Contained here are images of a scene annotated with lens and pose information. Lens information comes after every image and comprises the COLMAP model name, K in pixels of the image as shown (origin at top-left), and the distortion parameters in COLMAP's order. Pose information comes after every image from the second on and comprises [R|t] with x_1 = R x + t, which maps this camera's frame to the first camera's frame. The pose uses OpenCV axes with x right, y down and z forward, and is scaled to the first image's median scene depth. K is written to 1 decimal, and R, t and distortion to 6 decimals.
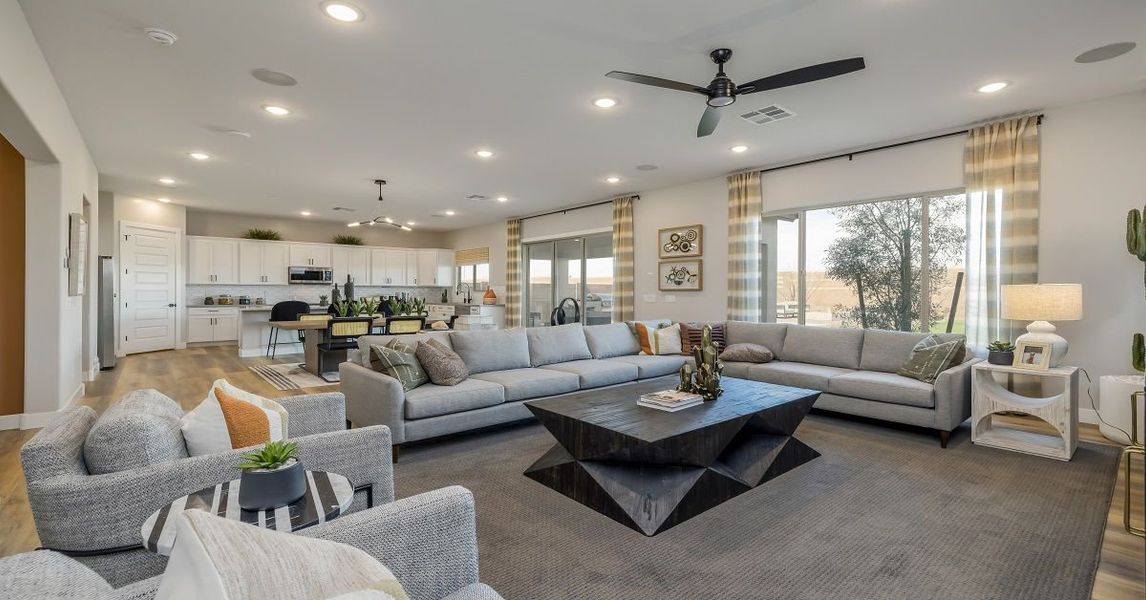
lens RADIAL K [[505.9, 0, 601.6], [0, 505.9, 291.6], [0, 0, 1]] dist [0.001254, 0.000079]
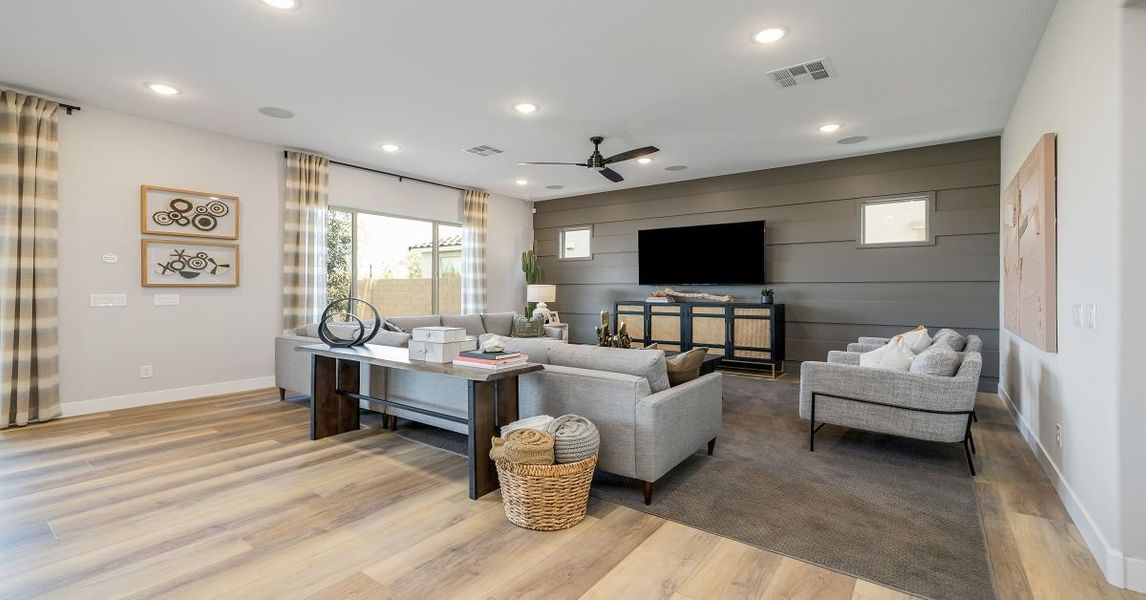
lens RADIAL K [[497.8, 0, 572.5], [0, 497.8, 290.3], [0, 0, 1]] dist [-0.007432, 0.000134]
pose [[-0.204347, -0.005312, 0.978884, -0.458551], [-0.002188, 0.999985, 0.004970, -0.001225], [-0.978896, -0.001127, -0.204355, 0.498876]]
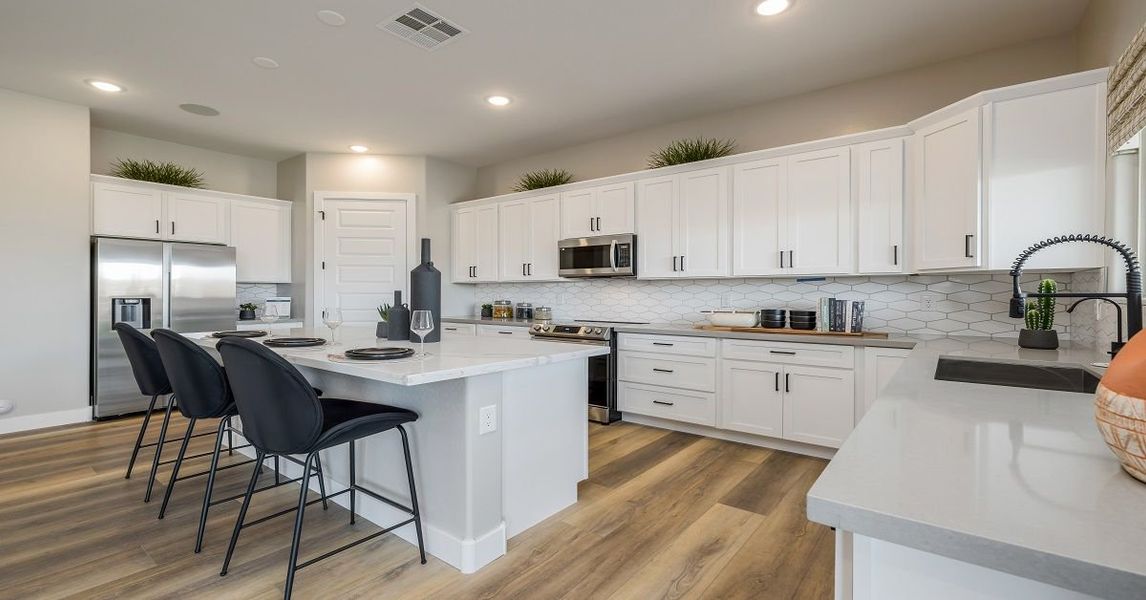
lens RADIAL K [[497.3, 0, 557.2], [0, 497.3, 294.3], [0, 0, 1]] dist [0.001938, -0.000364]
pose [[0.160308, -0.001575, -0.987066, -0.198901], [-0.000238, 0.999999, -0.001634, -0.000322], [0.987067, 0.000497, 0.160307, 1.048984]]
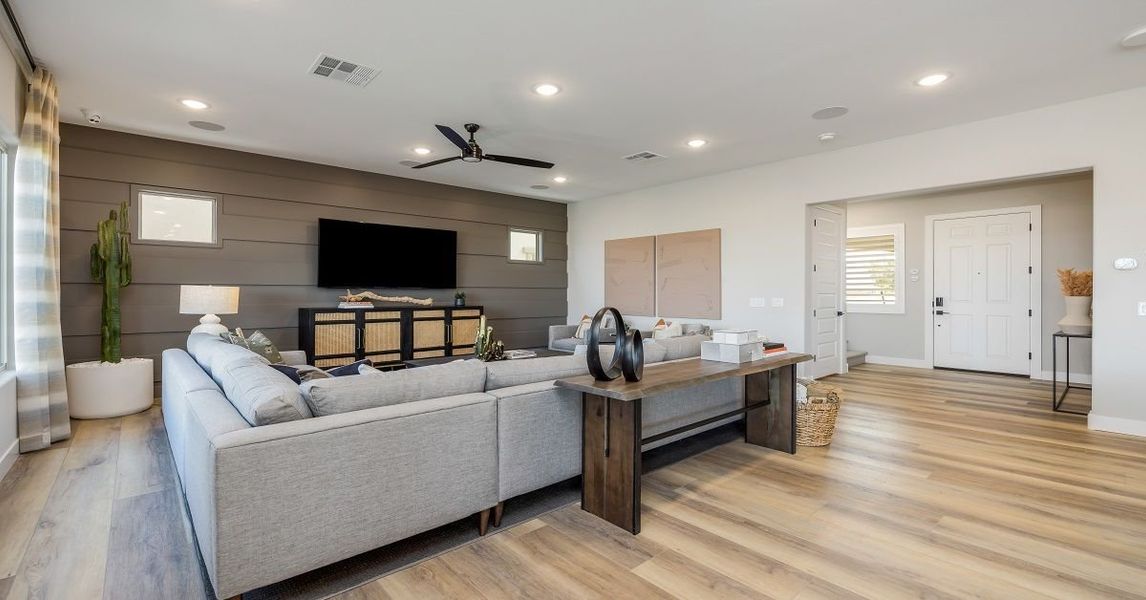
lens RADIAL K [[485.8, 0, 574.0], [0, 485.8, 292.2], [0, 0, 1]] dist [0.007975, -0.000285]
pose [[-0.999972, -0.004609, -0.005847, -0.019149], [-0.004604, 0.999989, -0.000975, -0.000552], [0.005851, -0.000948, -0.999982, 0.847026]]
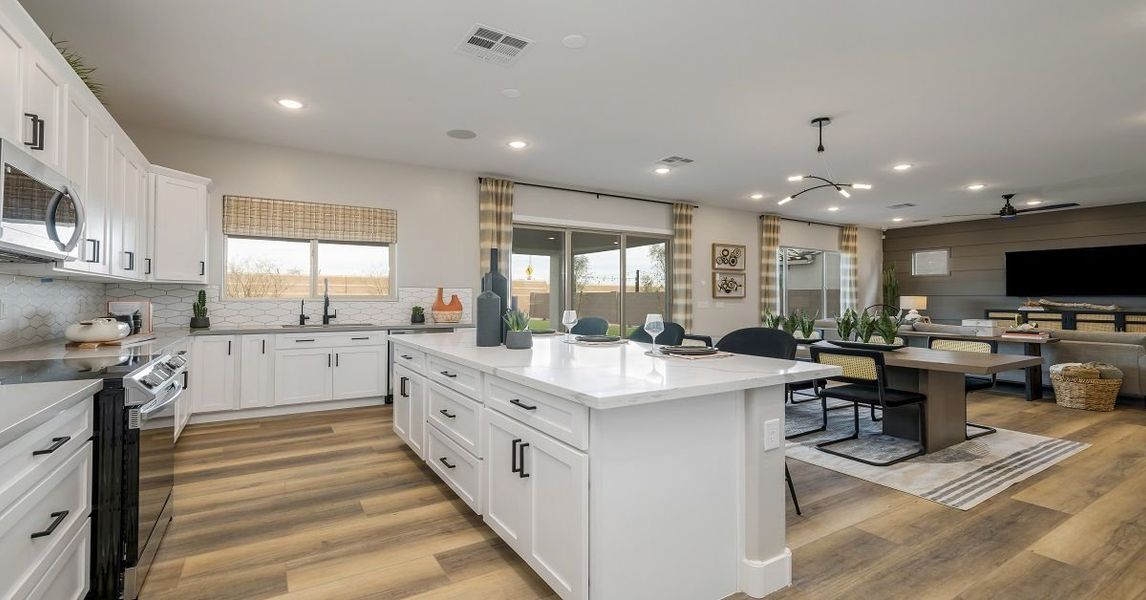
lens RADIAL K [[497.3, 0, 557.2], [0, 497.3, 294.3], [0, 0, 1]] dist [0.001938, -0.000364]
pose [[0.186766, 0.005762, 0.982388, -0.827340], [-0.002291, 0.999983, -0.005430, -0.002543], [-0.982402, -0.001237, 0.186776, 0.915073]]
